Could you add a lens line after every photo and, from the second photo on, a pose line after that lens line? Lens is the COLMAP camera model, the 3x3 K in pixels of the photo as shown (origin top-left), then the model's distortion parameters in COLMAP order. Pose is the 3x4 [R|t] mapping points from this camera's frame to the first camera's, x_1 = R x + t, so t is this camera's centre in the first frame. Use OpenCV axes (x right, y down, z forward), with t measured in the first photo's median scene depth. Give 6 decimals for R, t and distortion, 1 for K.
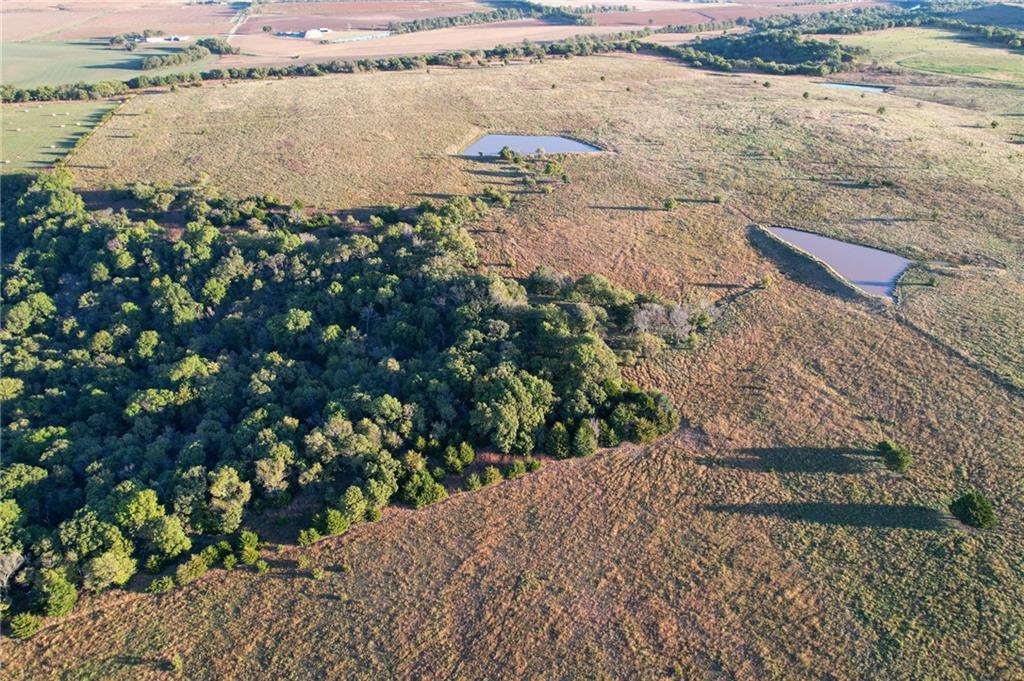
lens RADIAL K [[650.4, 0, 512.0], [0, 650.4, 340.5], [0, 0, 1]] dist [-0.075523, 0.067497]
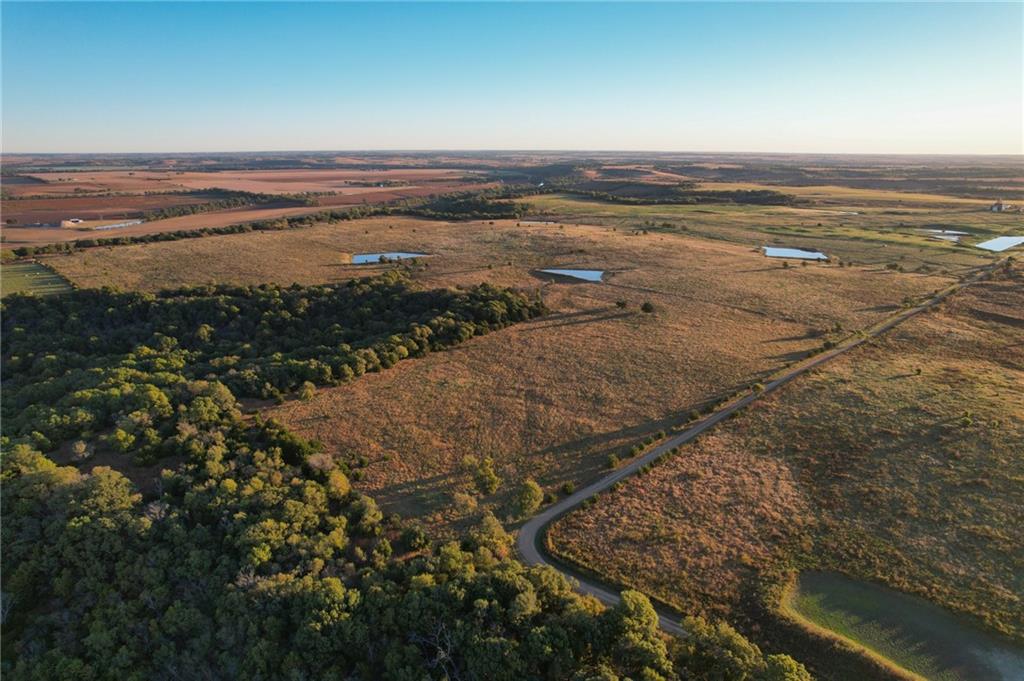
lens RADIAL K [[650.4, 0, 512.0], [0, 650.4, 340.5], [0, 0, 1]] dist [-0.075523, 0.067497]
pose [[0.885273, -0.136134, 0.444702, -0.267224], [0.246125, 0.948459, -0.199617, 0.181715], [-0.394607, 0.286168, 0.873151, -0.303503]]
